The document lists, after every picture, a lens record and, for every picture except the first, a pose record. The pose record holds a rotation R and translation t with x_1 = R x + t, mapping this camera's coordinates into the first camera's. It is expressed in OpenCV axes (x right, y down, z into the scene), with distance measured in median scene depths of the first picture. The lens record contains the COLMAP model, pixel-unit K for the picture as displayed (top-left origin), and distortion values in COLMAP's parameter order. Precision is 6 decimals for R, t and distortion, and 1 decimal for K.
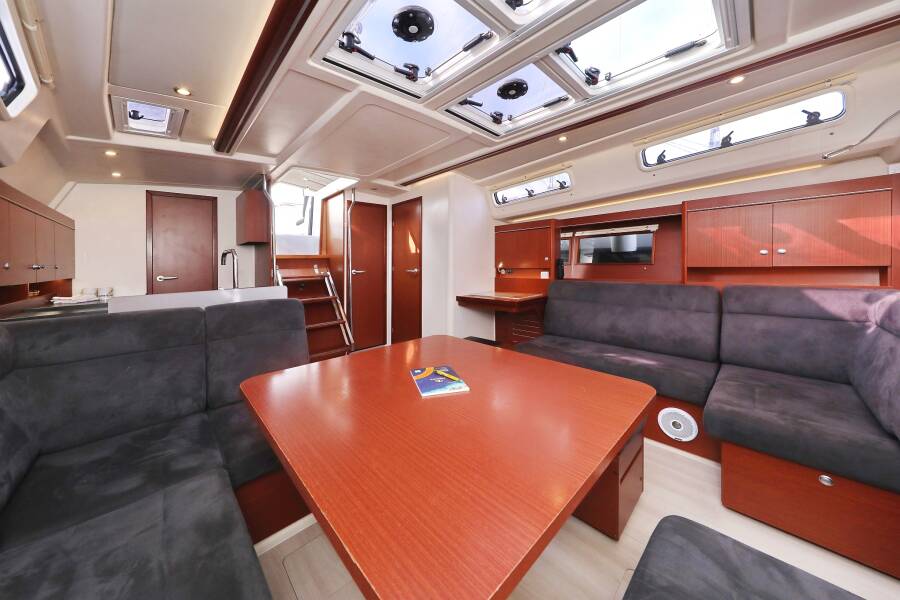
lens RADIAL K [[303.0, 0, 453.6], [0, 303.0, 258.2], [0, 0, 1]] dist [0.005135, -0.000095]
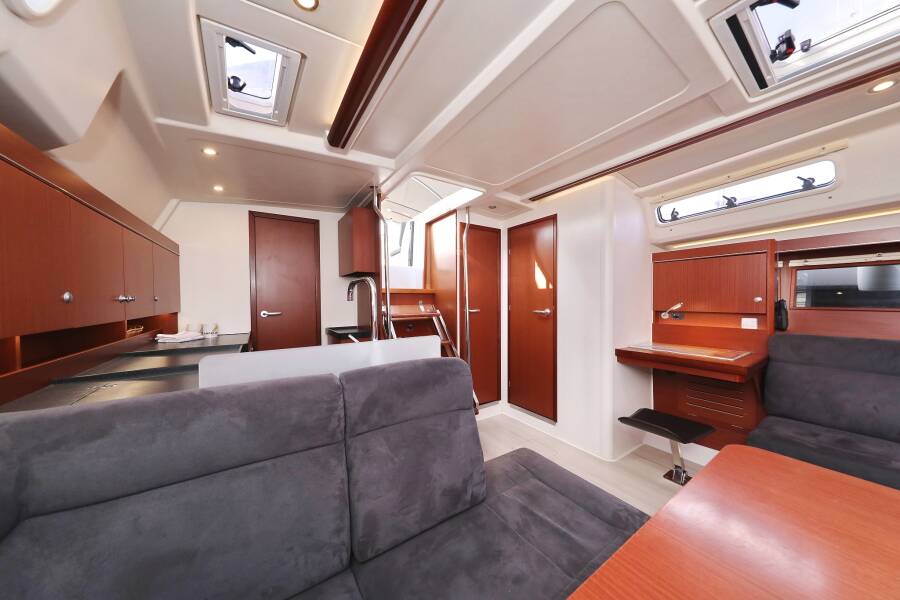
lens RADIAL K [[288.5, 0, 450.0], [0, 288.5, 300.0], [0, 0, 1]] dist [-0.000637, -0.000128]
pose [[0.983408, 0.020576, -0.180235, -0.249155], [-0.017755, 0.999694, 0.017249, 0.004256], [0.180534, -0.013763, 0.983472, 0.249252]]
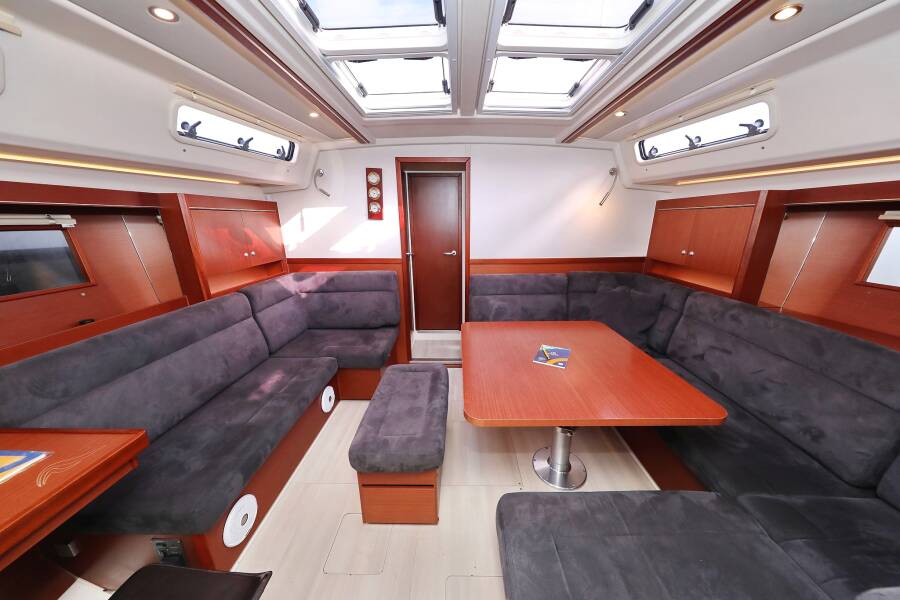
lens RADIAL K [[274.8, 0, 450.0], [0, 274.8, 300.0], [0, 0, 1]] dist [0.000420, -0.000011]
pose [[-0.708114, -0.169698, 0.685403, -0.187495], [0.014909, 0.966881, 0.254791, -0.072021], [-0.705941, 0.190640, -0.682132, 0.805175]]
